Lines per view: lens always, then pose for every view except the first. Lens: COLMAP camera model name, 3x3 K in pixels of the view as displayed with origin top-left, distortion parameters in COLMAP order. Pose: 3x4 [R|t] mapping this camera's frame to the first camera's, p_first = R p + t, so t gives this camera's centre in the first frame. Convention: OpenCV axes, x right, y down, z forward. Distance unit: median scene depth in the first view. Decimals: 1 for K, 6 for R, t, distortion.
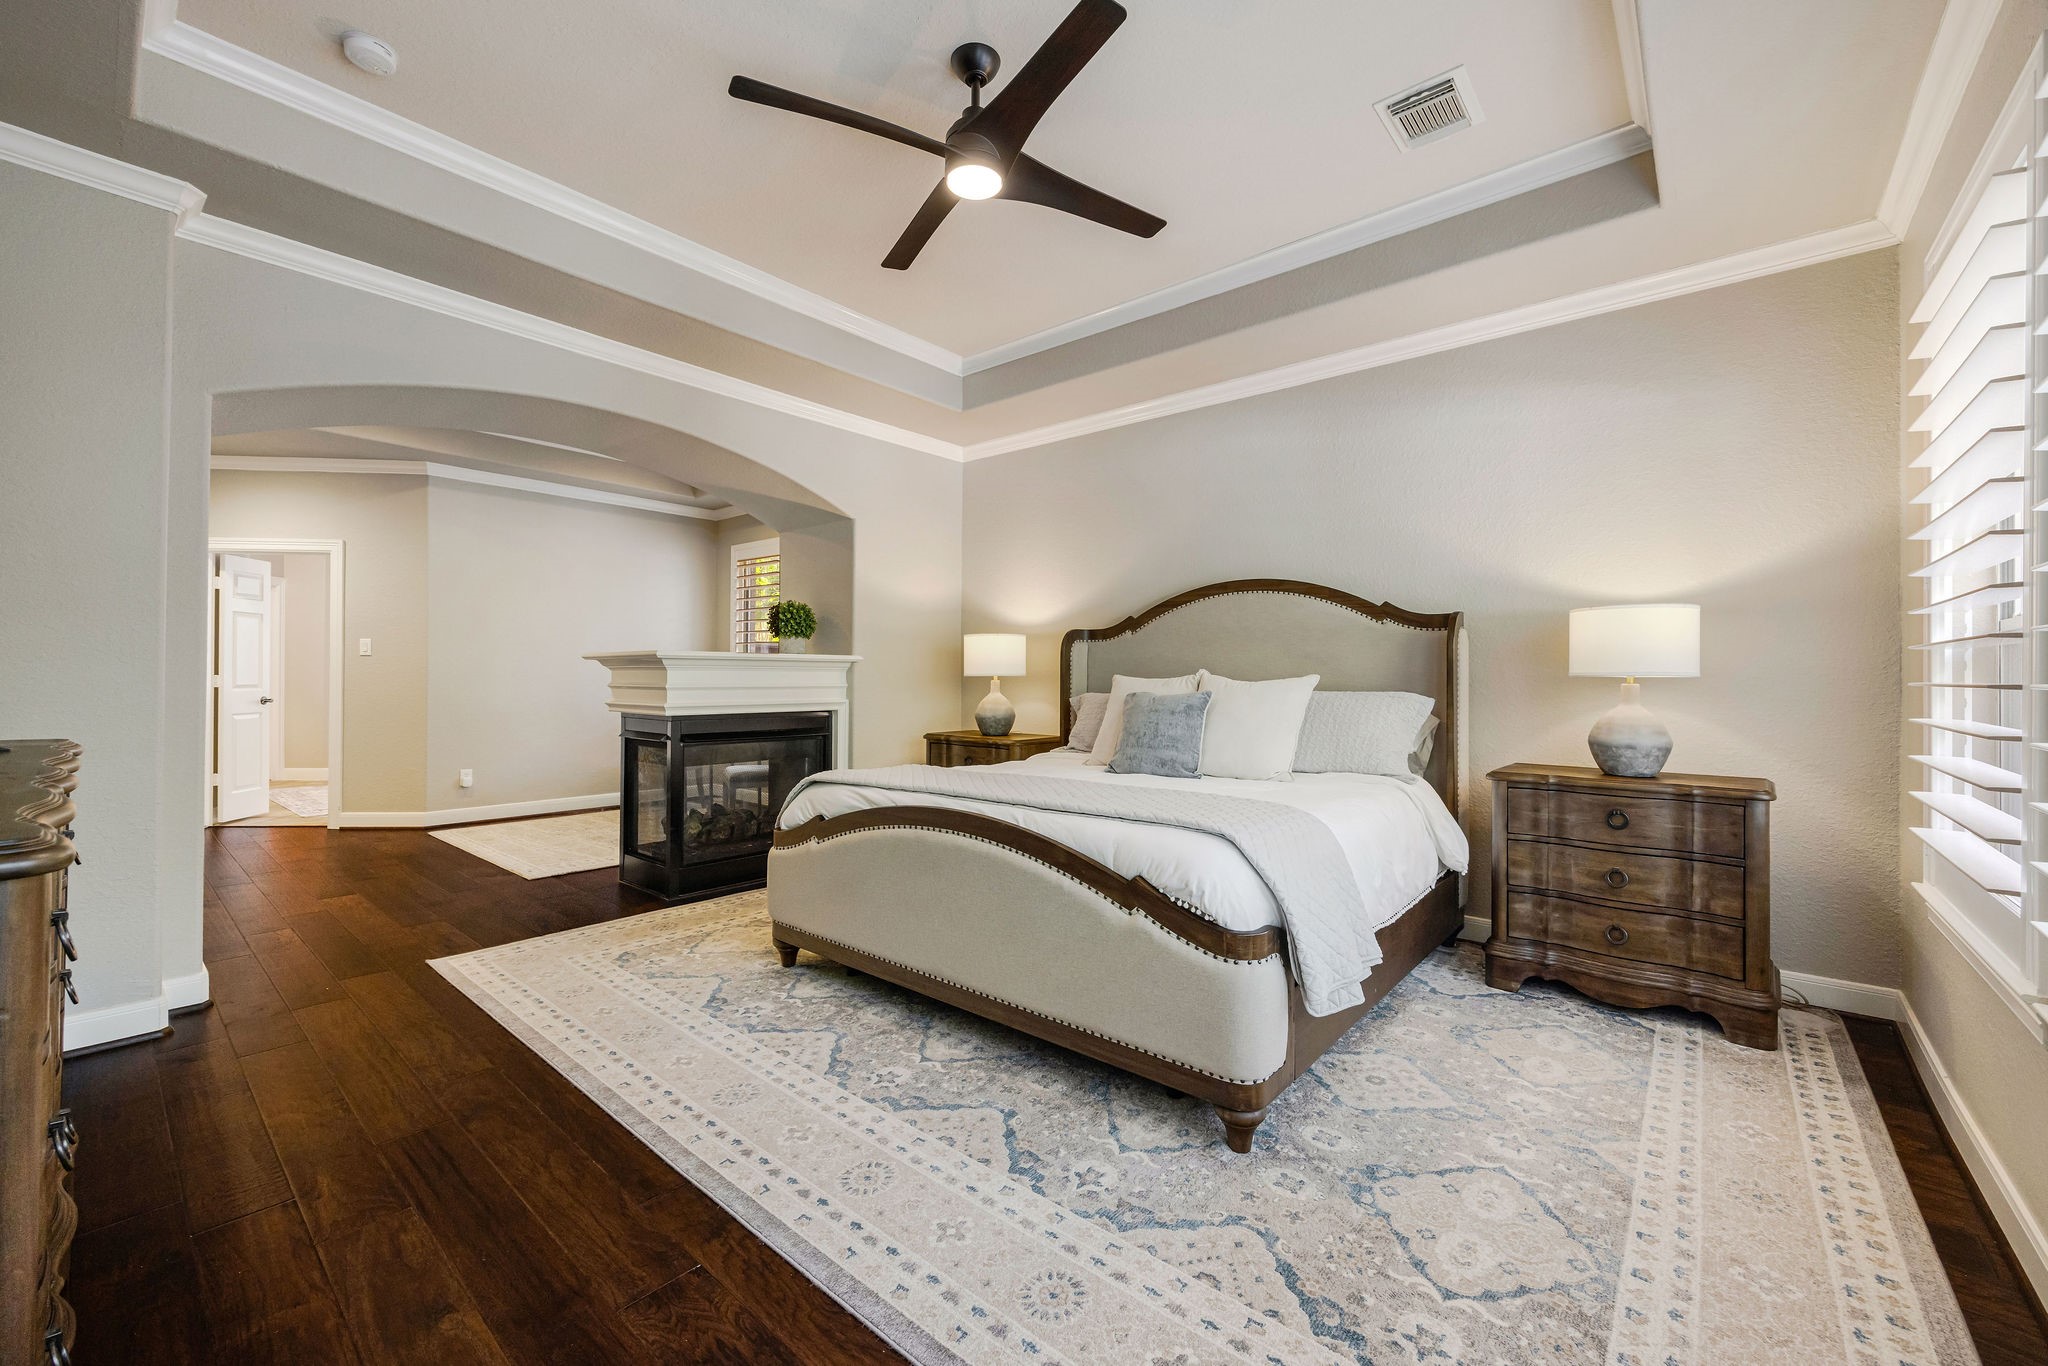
lens RADIAL K [[820.9, 0, 1020.7], [0, 820.9, 664.0], [0, 0, 1]] dist [-0.000961, 0.000152]
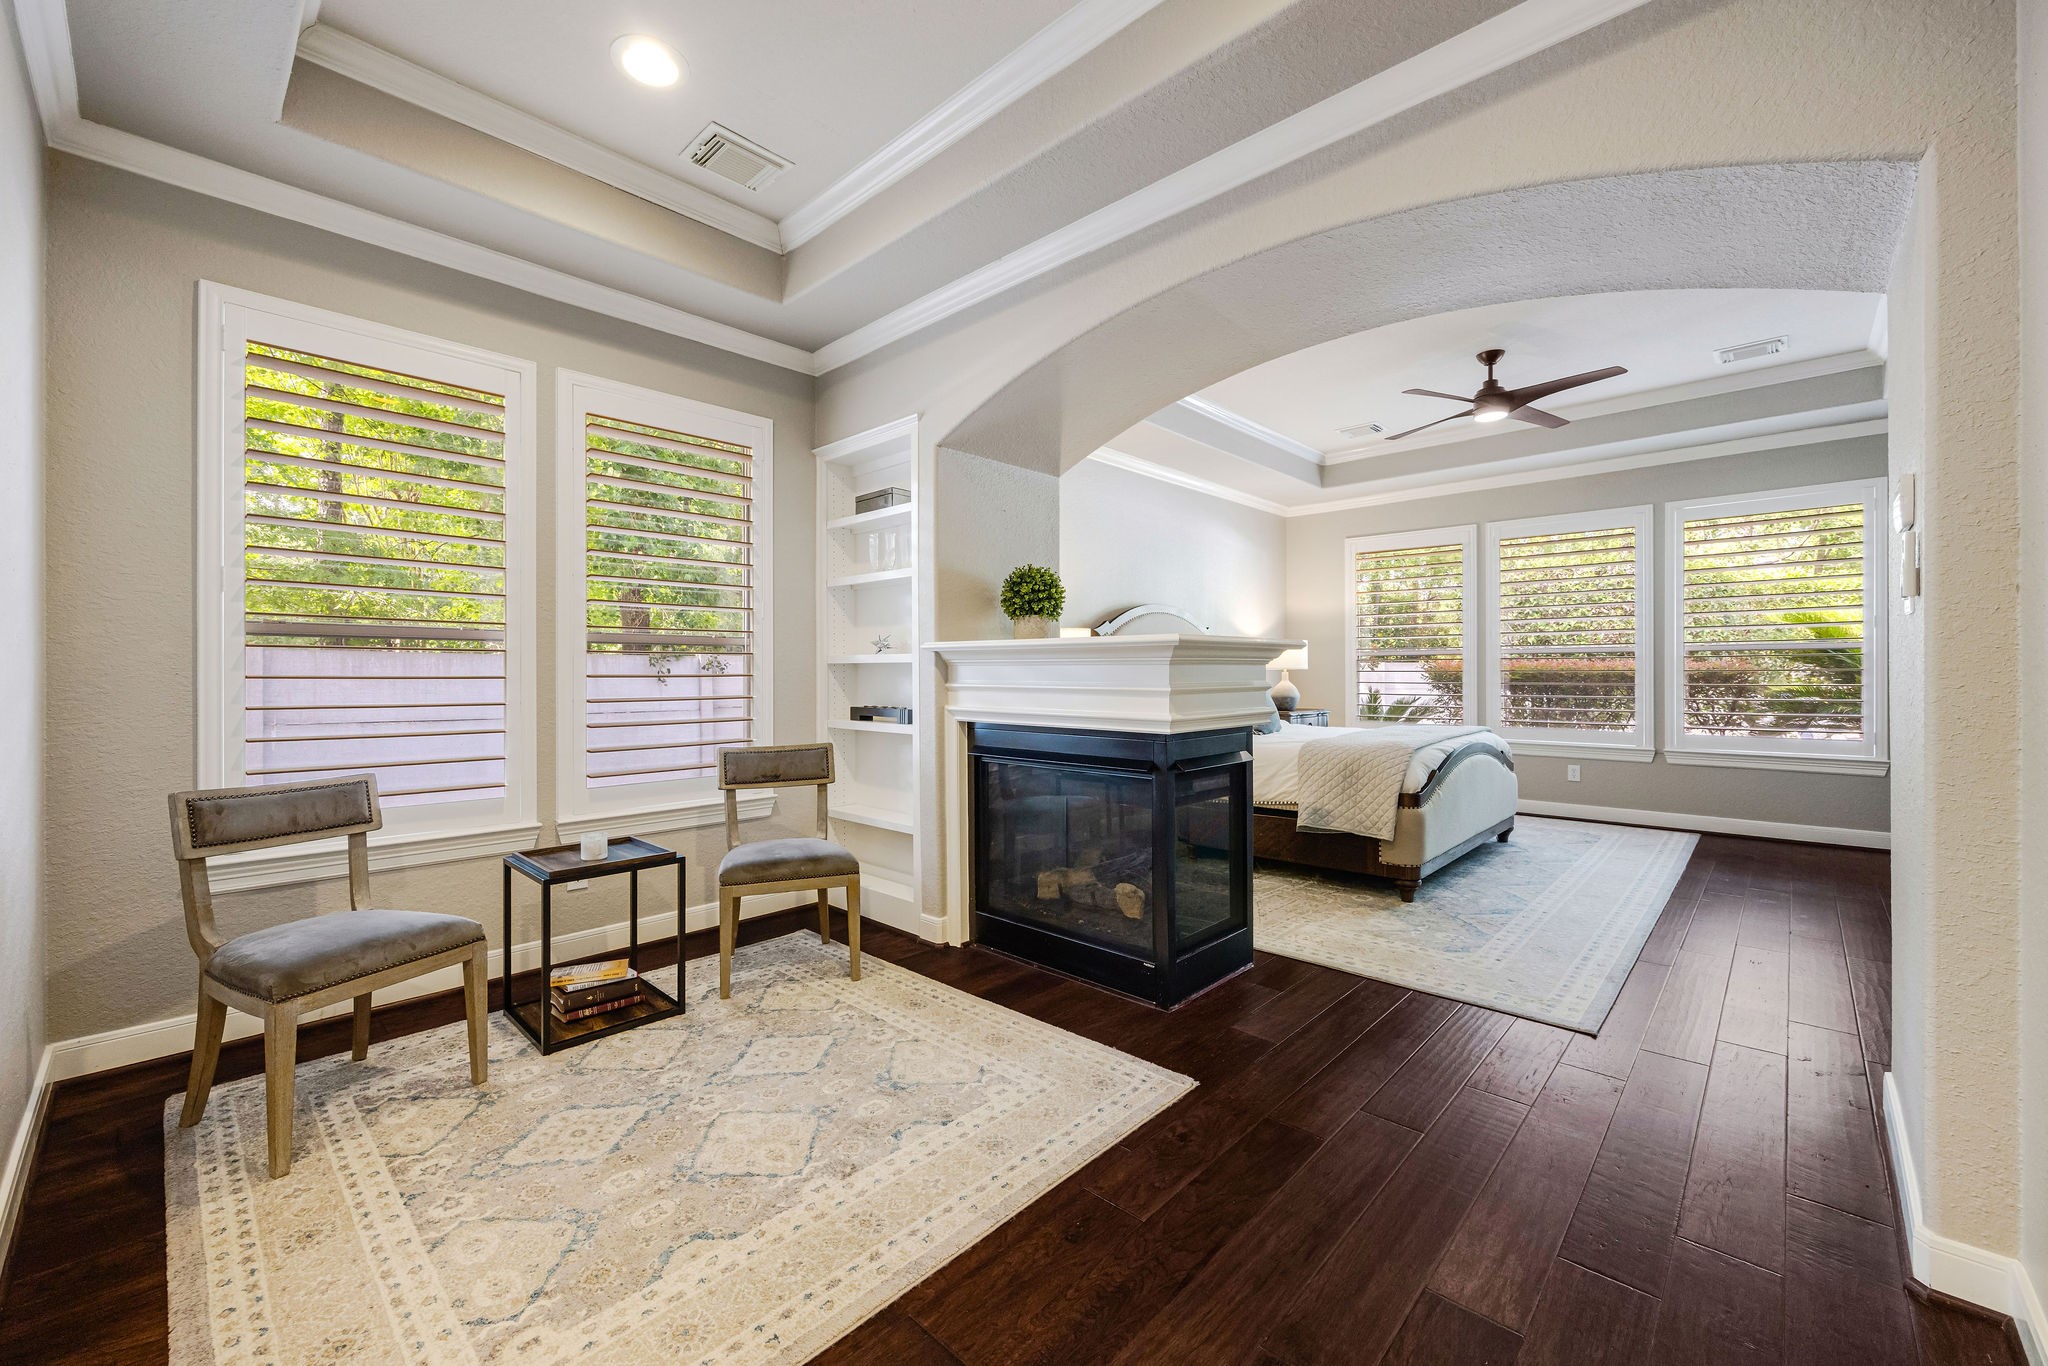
lens RADIAL K [[820.9, 0, 1020.7], [0, 820.9, 664.0], [0, 0, 1]] dist [-0.000961, 0.000152]
pose [[0.041534, 0.005366, 0.999123, -1.463635], [-0.010281, 0.999935, -0.004943, 0.018995], [-0.999084, -0.010067, 0.041586, 1.451468]]
